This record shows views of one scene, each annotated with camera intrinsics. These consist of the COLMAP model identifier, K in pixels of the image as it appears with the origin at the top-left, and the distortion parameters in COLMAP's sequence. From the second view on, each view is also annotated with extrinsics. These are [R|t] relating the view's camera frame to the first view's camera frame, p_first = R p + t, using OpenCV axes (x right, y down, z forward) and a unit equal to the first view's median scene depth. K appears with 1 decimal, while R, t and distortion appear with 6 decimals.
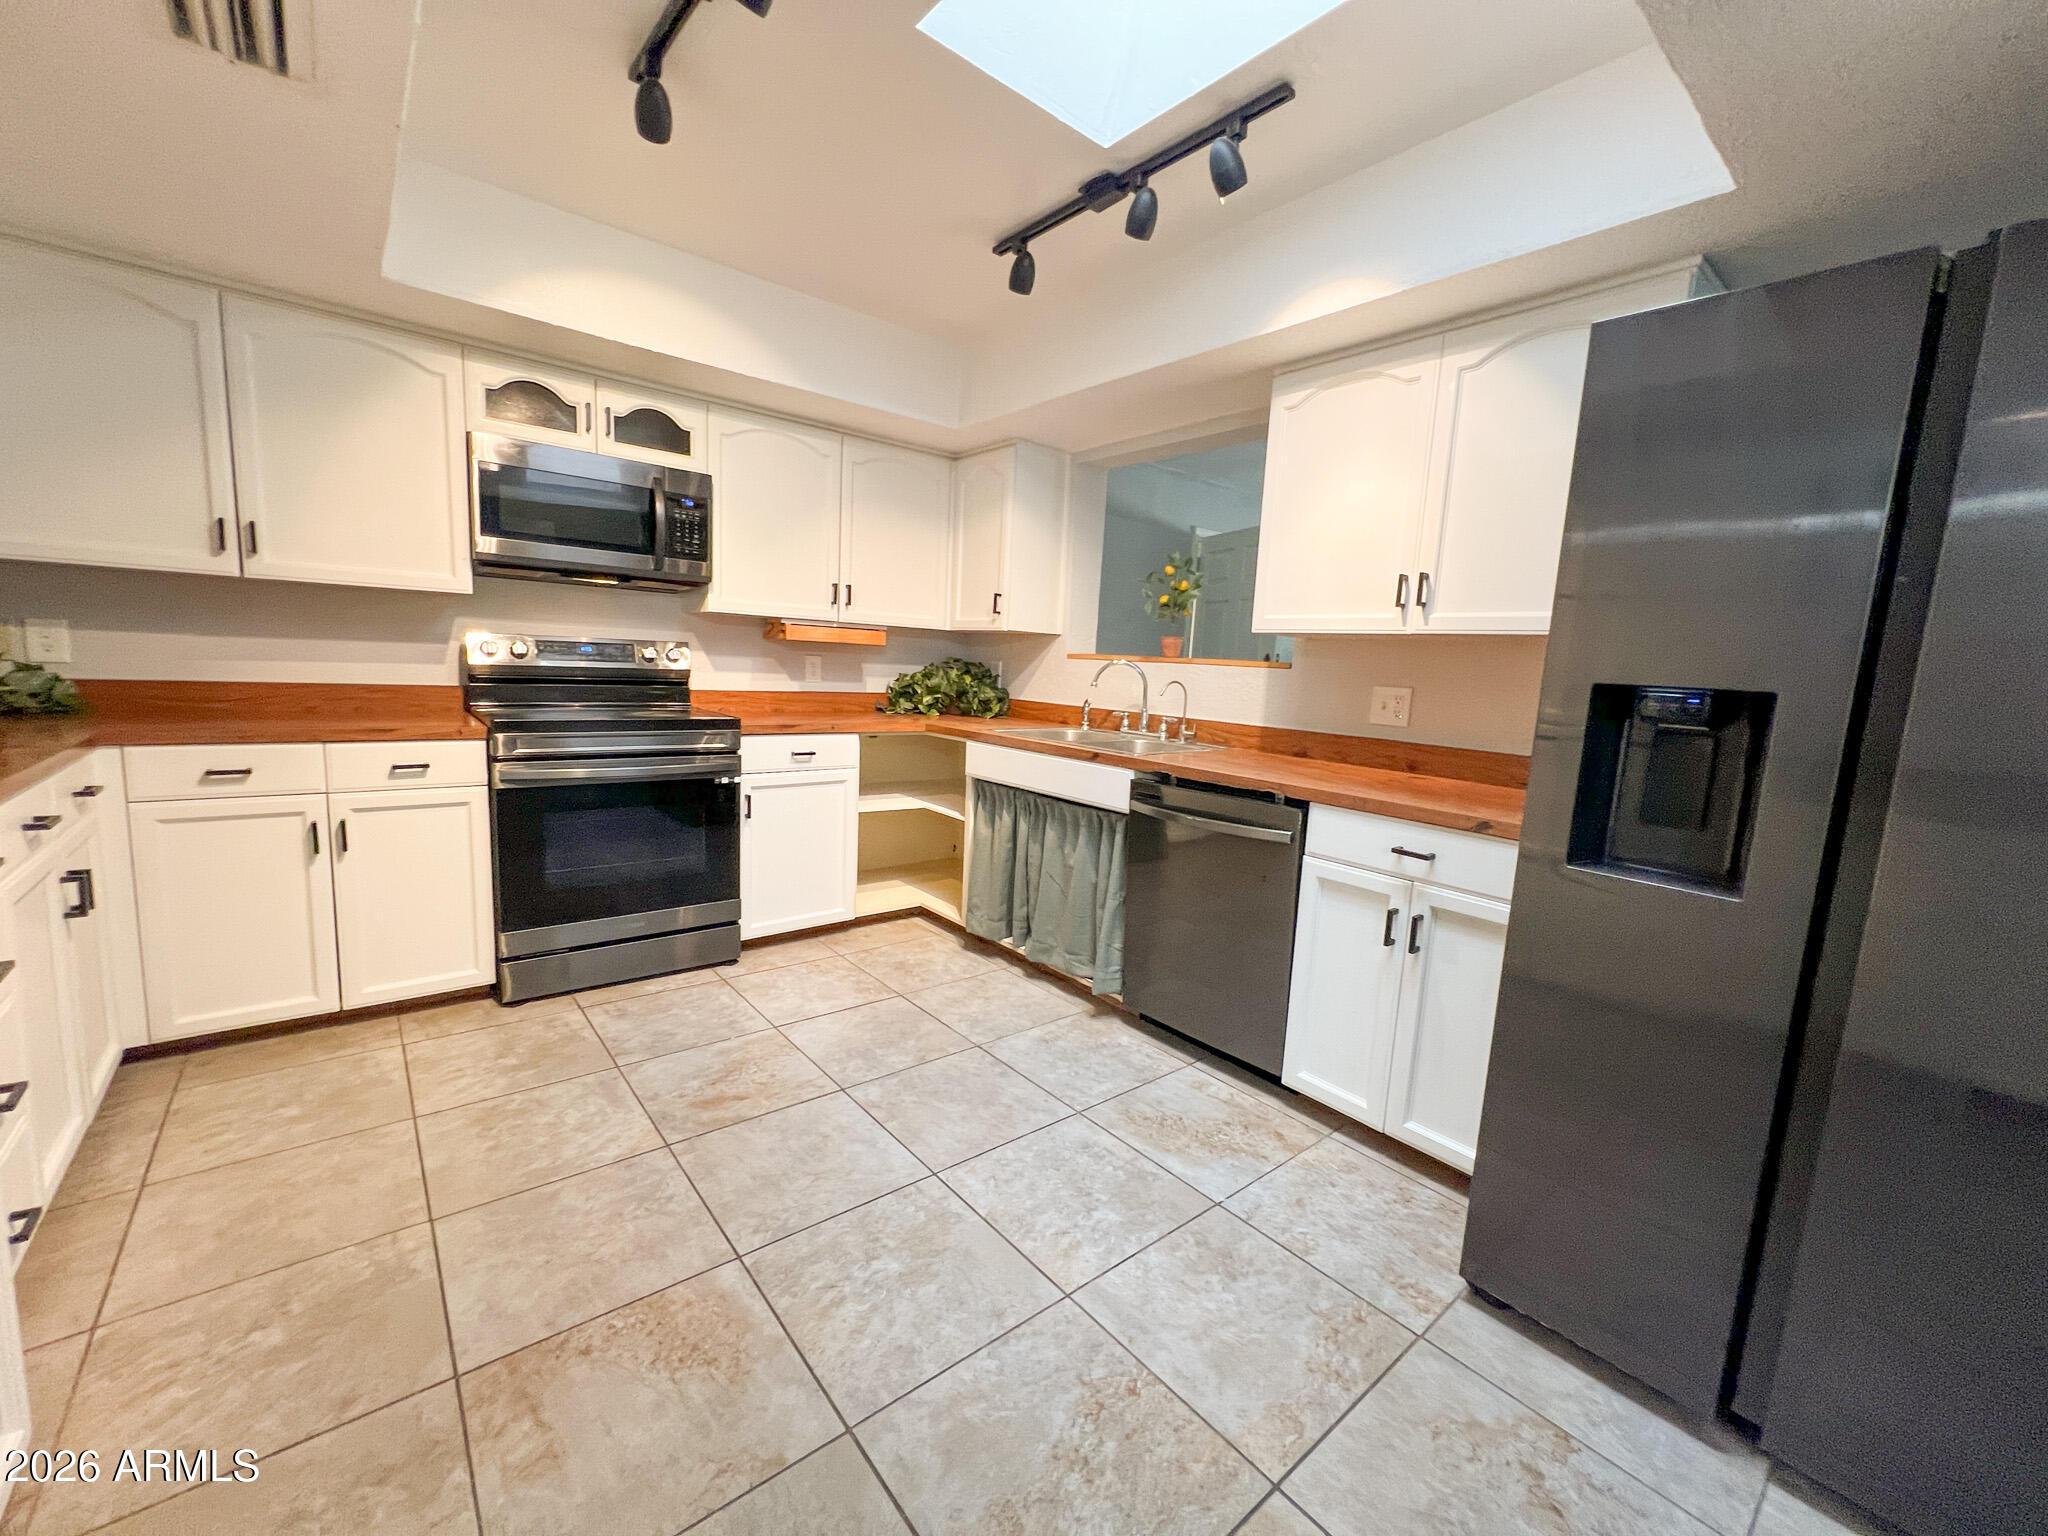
lens RADIAL K [[823.9, 0, 1029.6], [0, 823.9, 772.9], [0, 0, 1]] dist [-0.001422, -0.000105]
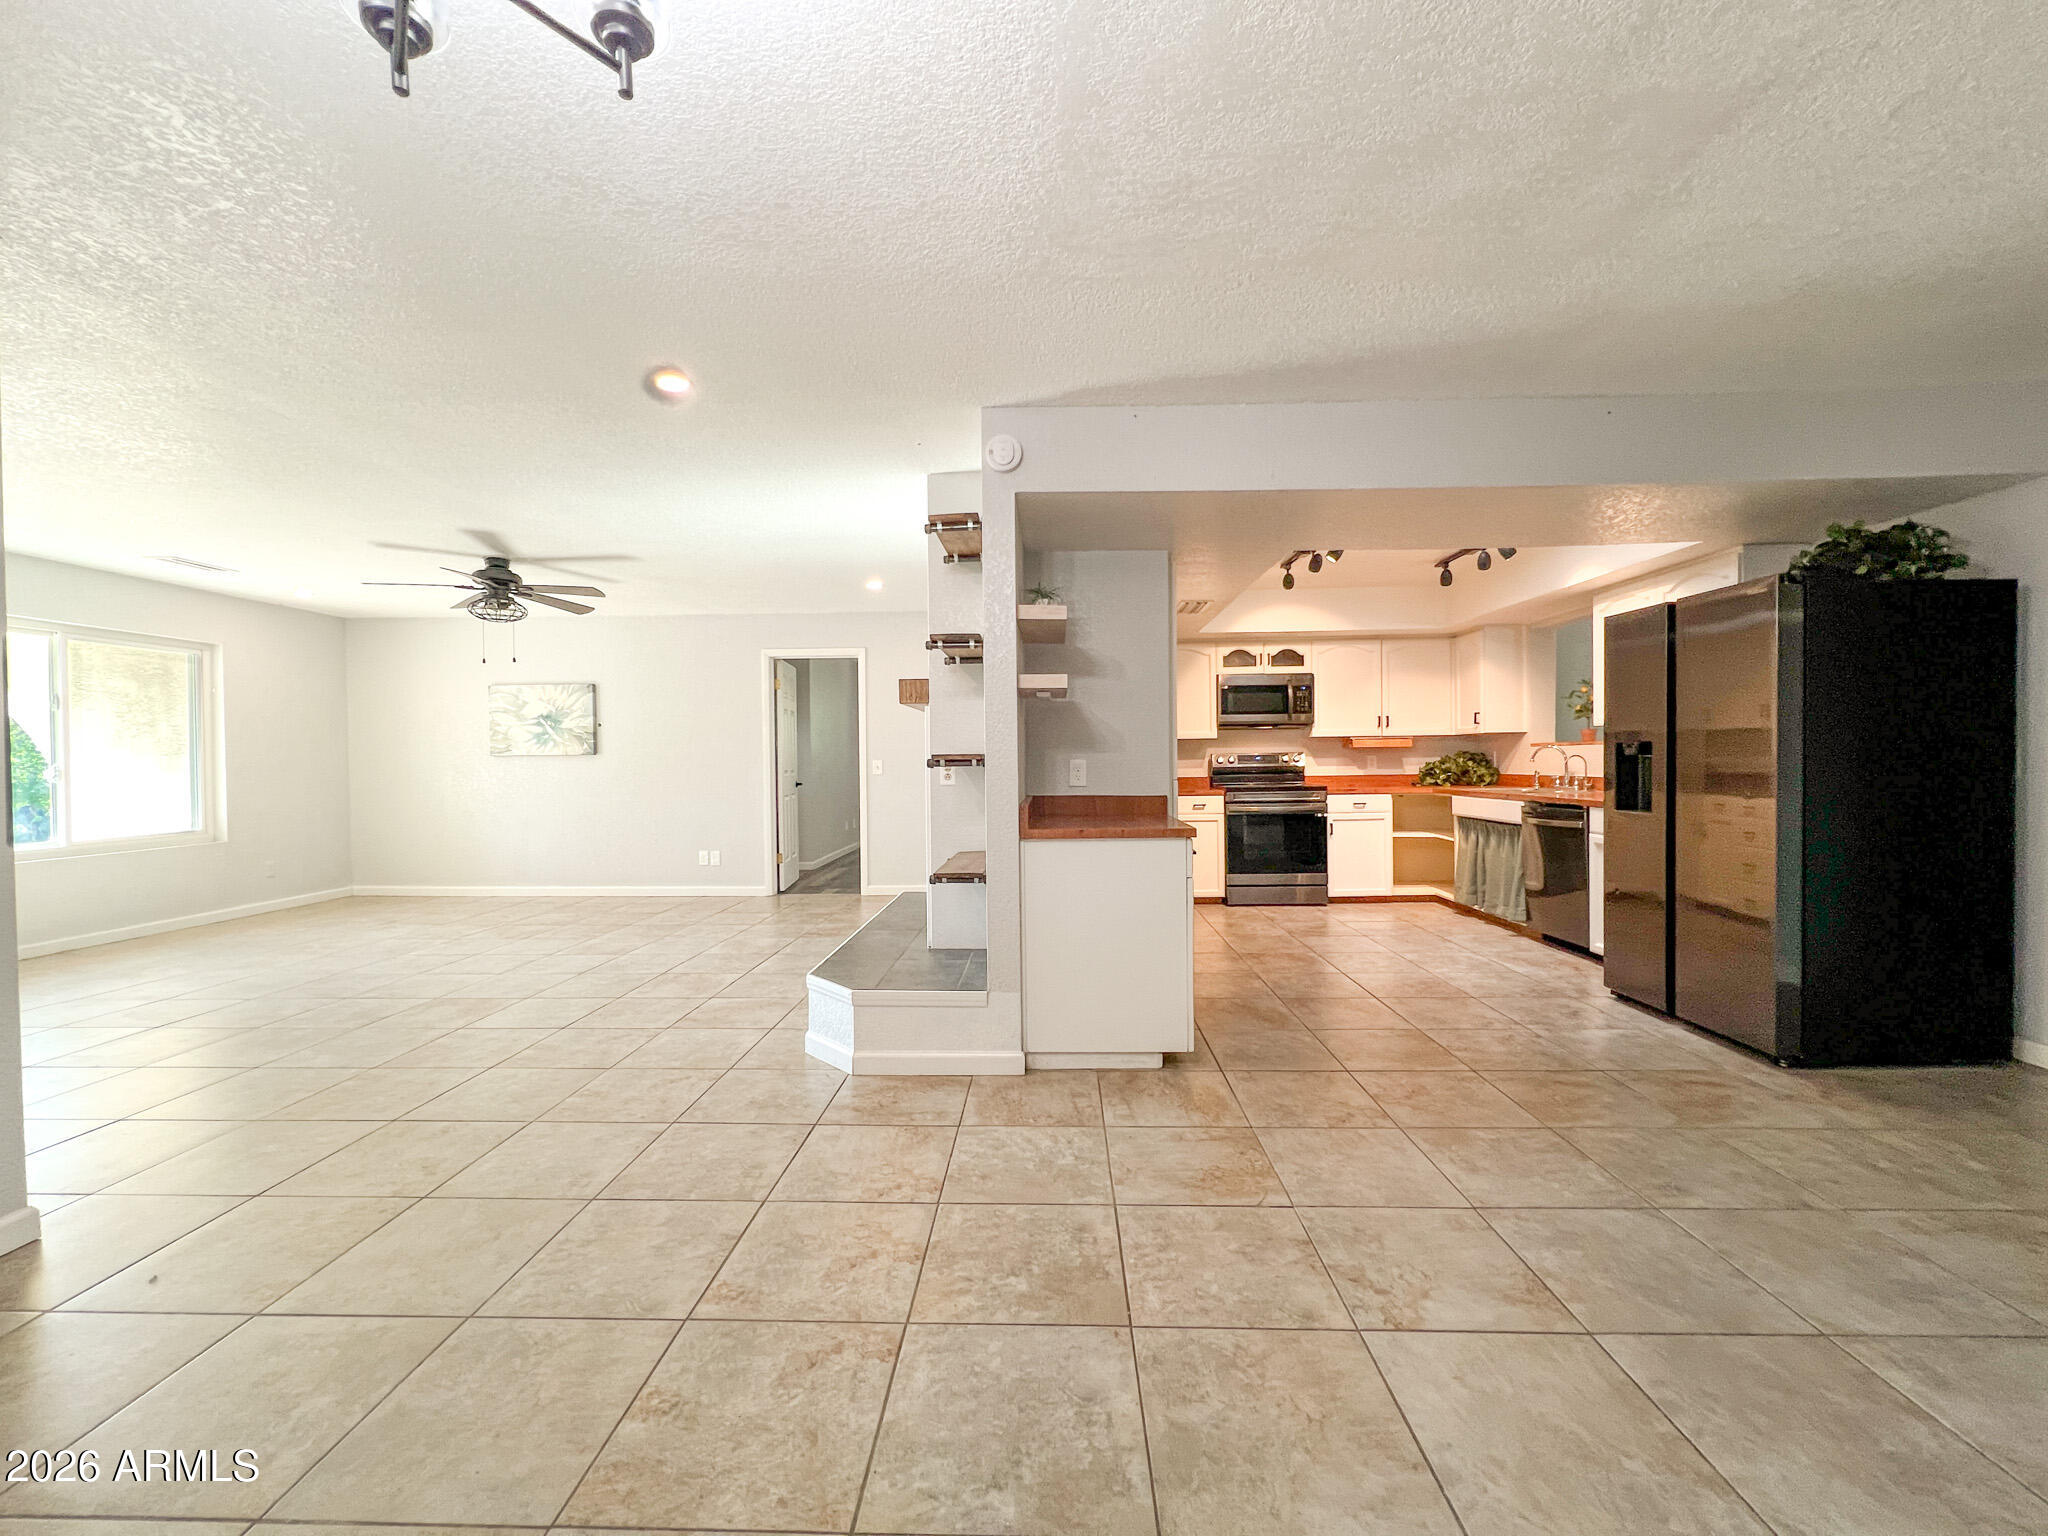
lens RADIAL K [[823.9, 0, 1029.6], [0, 823.9, 772.9], [0, 0, 1]] dist [-0.001422, -0.000105]
pose [[0.747023, -0.050553, -0.662874, 0.497758], [-0.039100, 0.992037, -0.119720, 0.189955], [0.663648, 0.115352, 0.739098, -1.107956]]
